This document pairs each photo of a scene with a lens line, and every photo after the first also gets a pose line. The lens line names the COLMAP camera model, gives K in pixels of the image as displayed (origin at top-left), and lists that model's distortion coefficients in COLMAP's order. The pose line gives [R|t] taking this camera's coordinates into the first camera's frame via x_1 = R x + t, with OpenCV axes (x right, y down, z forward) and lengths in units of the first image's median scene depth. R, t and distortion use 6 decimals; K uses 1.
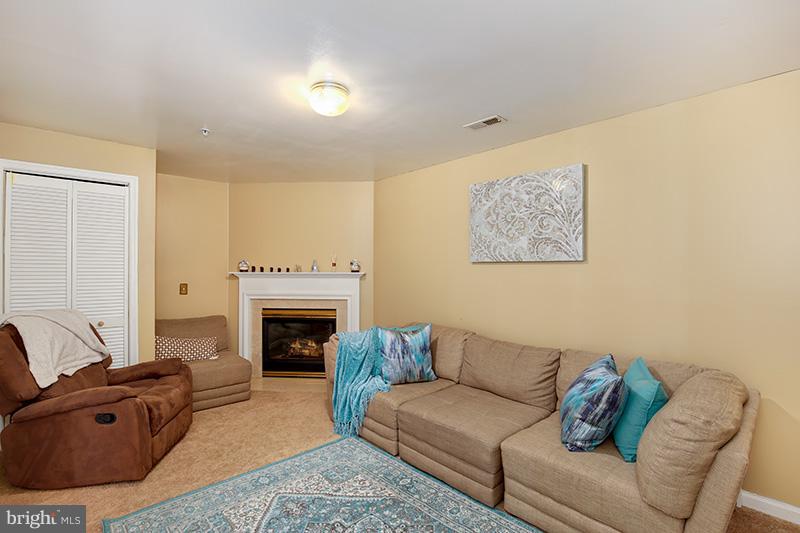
lens RADIAL K [[387.2, 0, 404.1], [0, 387.2, 270.5], [0, 0, 1]] dist [-0.001425, -0.000069]
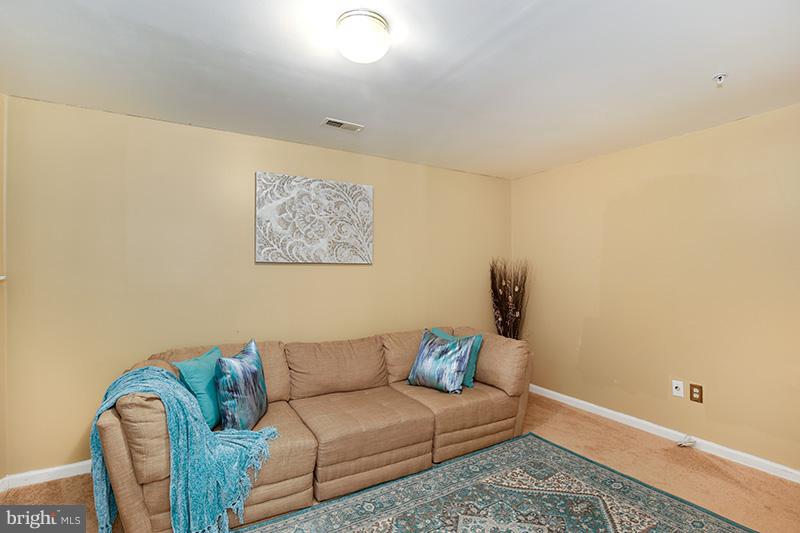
lens RADIAL K [[387.2, 0, 404.1], [0, 387.2, 270.5], [0, 0, 1]] dist [-0.001425, -0.000069]
pose [[0.205101, -0.004117, 0.978732, -0.629222], [-0.003888, 0.999980, 0.005021, -0.008422], [-0.978733, -0.004835, 0.205081, 0.537332]]
